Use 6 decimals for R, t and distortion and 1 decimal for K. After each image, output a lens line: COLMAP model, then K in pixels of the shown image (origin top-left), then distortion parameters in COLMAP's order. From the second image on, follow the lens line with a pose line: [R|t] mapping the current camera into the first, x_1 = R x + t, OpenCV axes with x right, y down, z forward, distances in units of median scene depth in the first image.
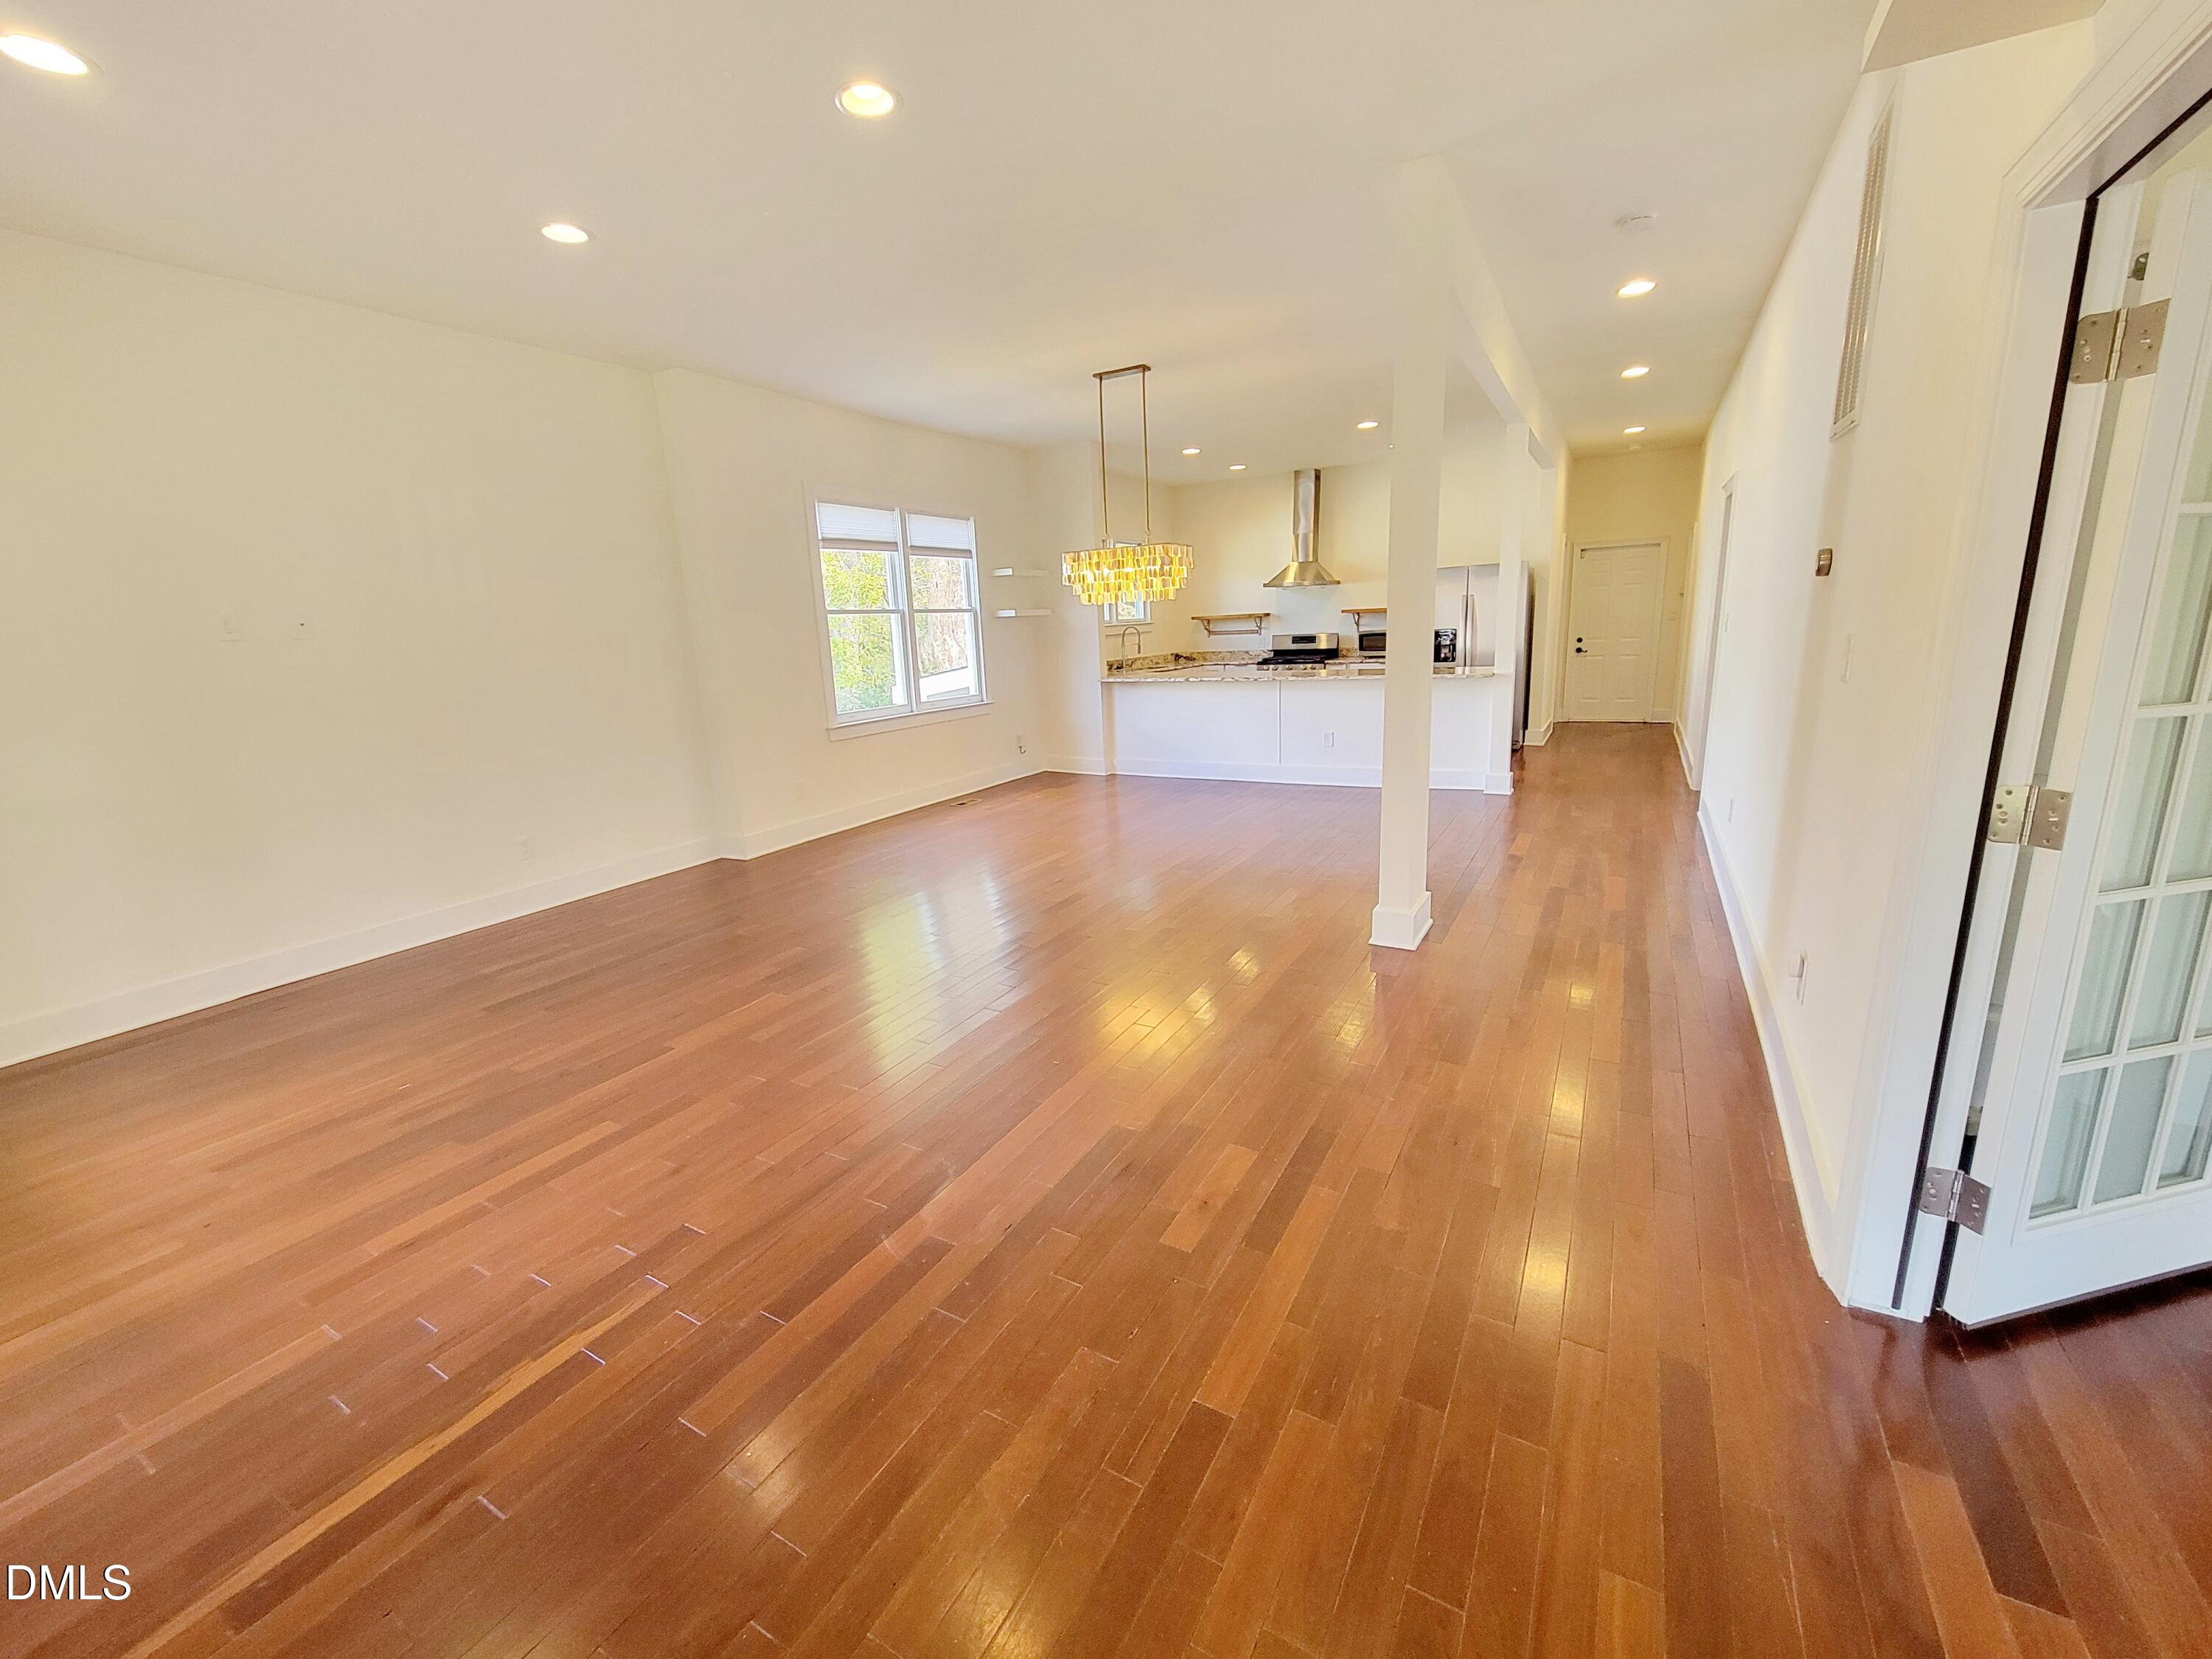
lens RADIAL K [[899.6, 0, 1089.0], [0, 899.6, 827.8], [0, 0, 1]] dist [0.000390, 0.000773]
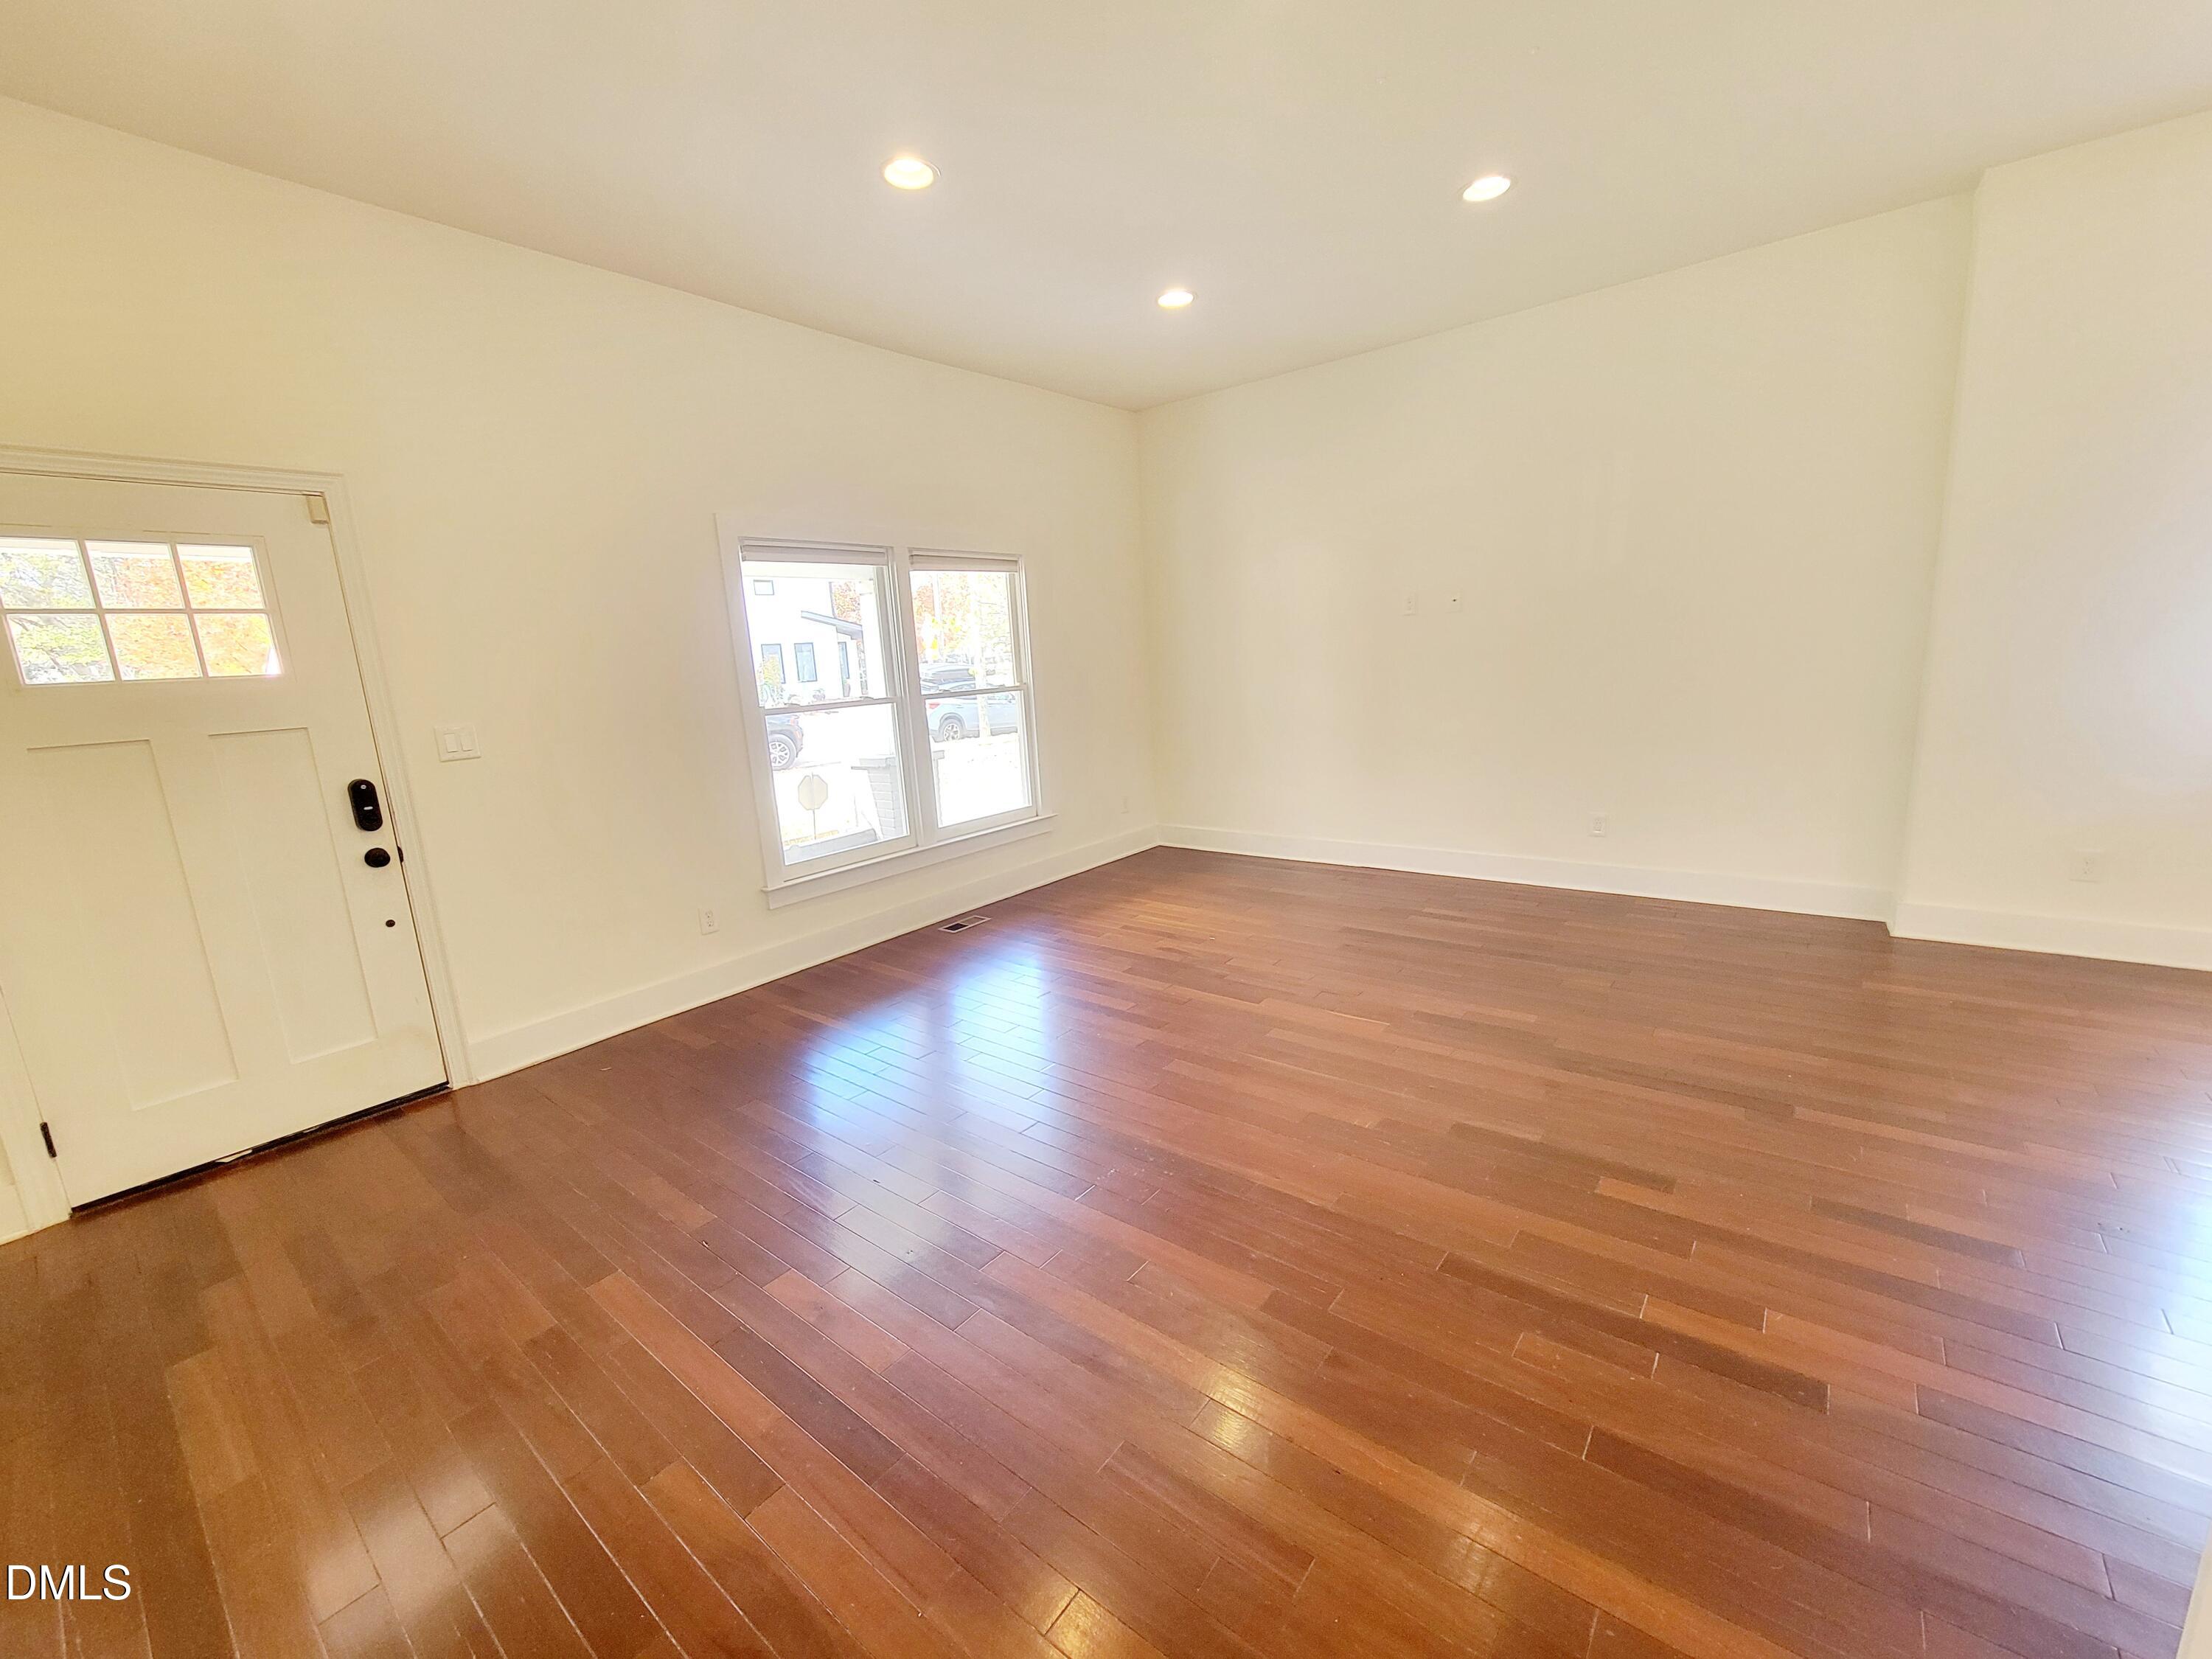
lens RADIAL K [[899.6, 0, 1099.2], [0, 899.6, 830.0], [0, 0, 1]] dist [0.000390, 0.000773]
pose [[-0.140945, 0.244846, -0.959263, 0.302109], [-0.157531, 0.951044, 0.265894, -0.115928], [0.977404, 0.188590, -0.095474, 0.456502]]
